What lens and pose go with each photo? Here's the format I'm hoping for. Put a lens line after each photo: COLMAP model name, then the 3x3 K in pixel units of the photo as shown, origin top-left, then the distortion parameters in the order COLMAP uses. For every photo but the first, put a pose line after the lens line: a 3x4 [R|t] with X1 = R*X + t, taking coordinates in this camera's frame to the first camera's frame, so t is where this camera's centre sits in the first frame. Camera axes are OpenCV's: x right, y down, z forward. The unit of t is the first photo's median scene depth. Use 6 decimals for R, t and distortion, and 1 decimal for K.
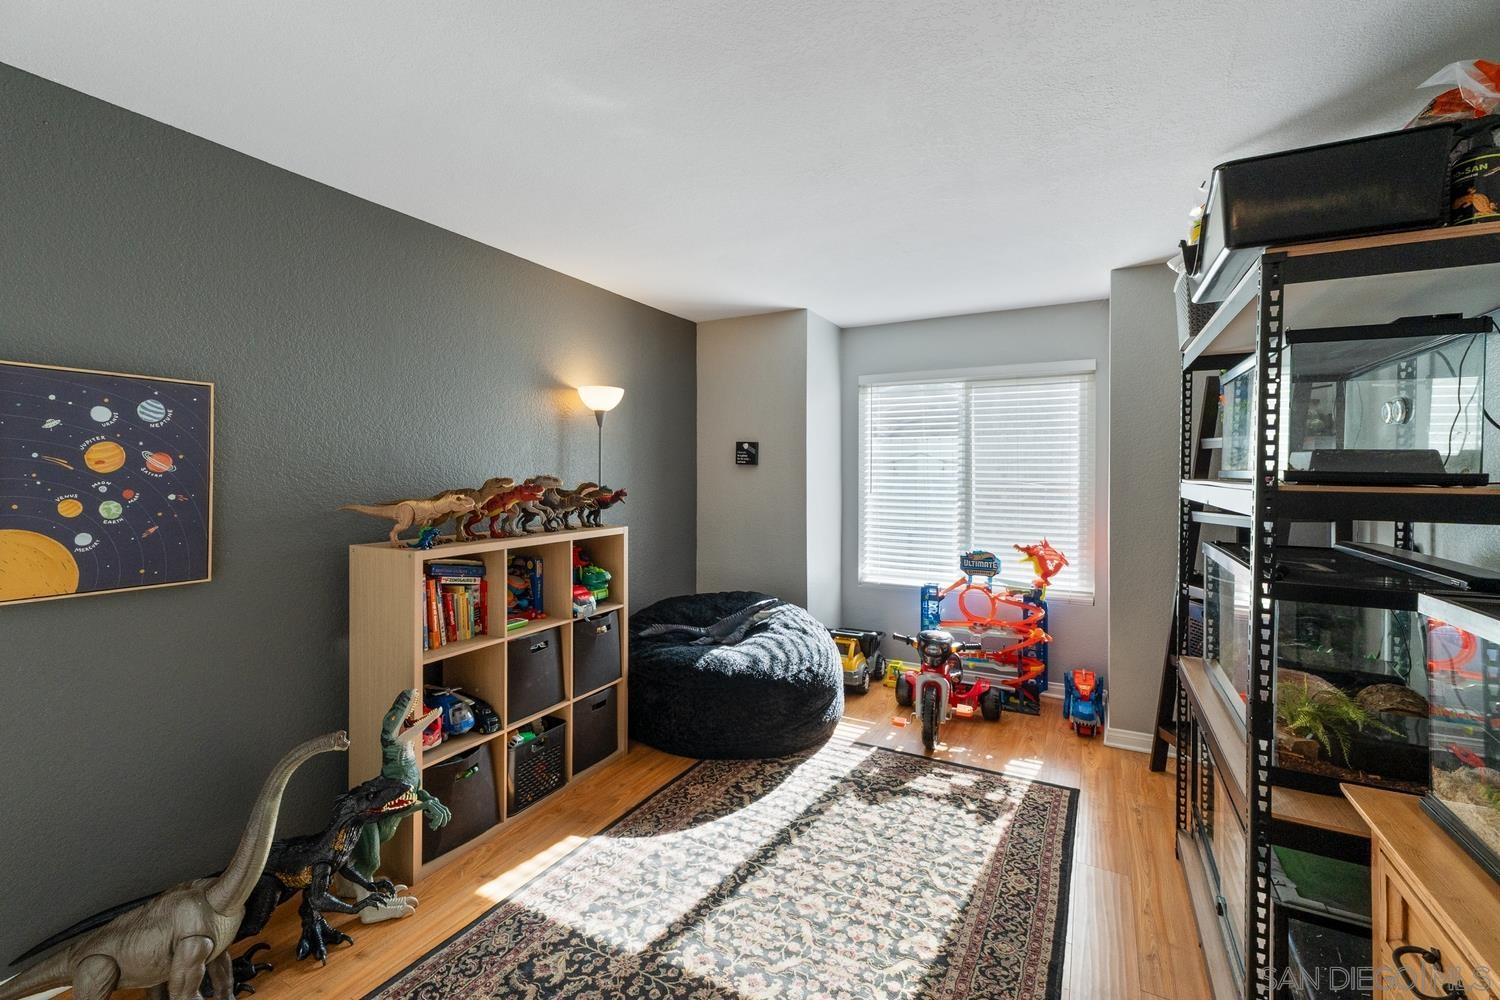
lens RADIAL K [[638.3, 0, 769.8], [0, 638.3, 470.1], [0, 0, 1]] dist [0.002600, 0.000307]
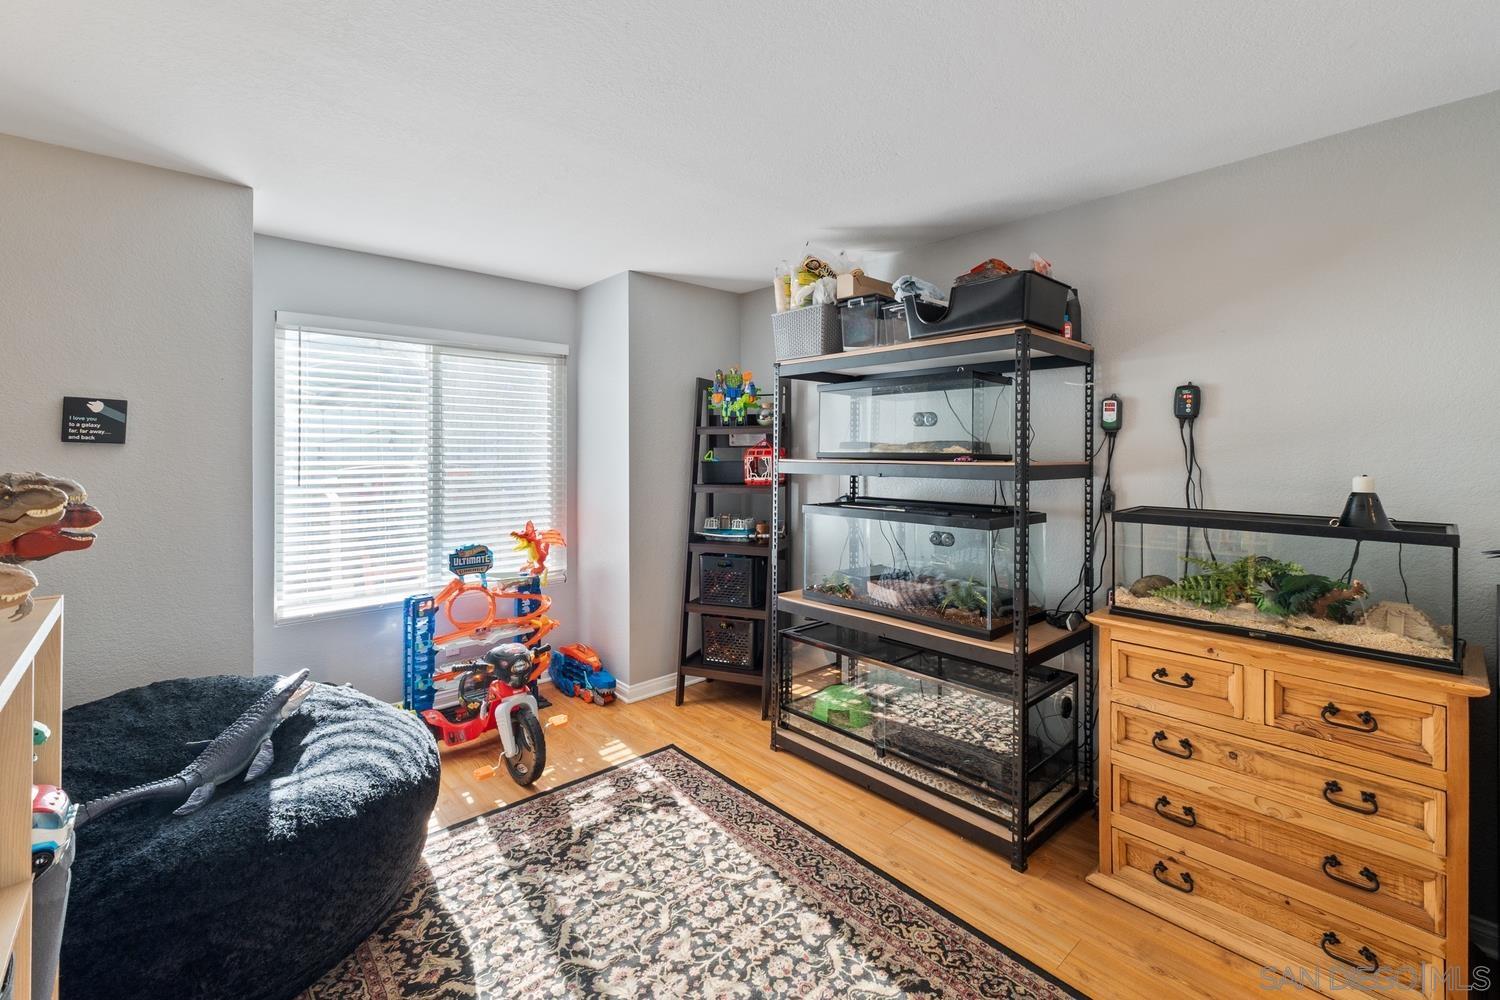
lens RADIAL K [[636.9, 0, 749.0], [0, 636.9, 445.8], [0, 0, 1]] dist [0.003106, 0.000358]
pose [[0.355786, 0.003539, 0.934561, -0.515732], [-0.000382, 0.999993, -0.003642, -0.007247], [-0.934567, 0.000939, 0.355785, 0.513143]]
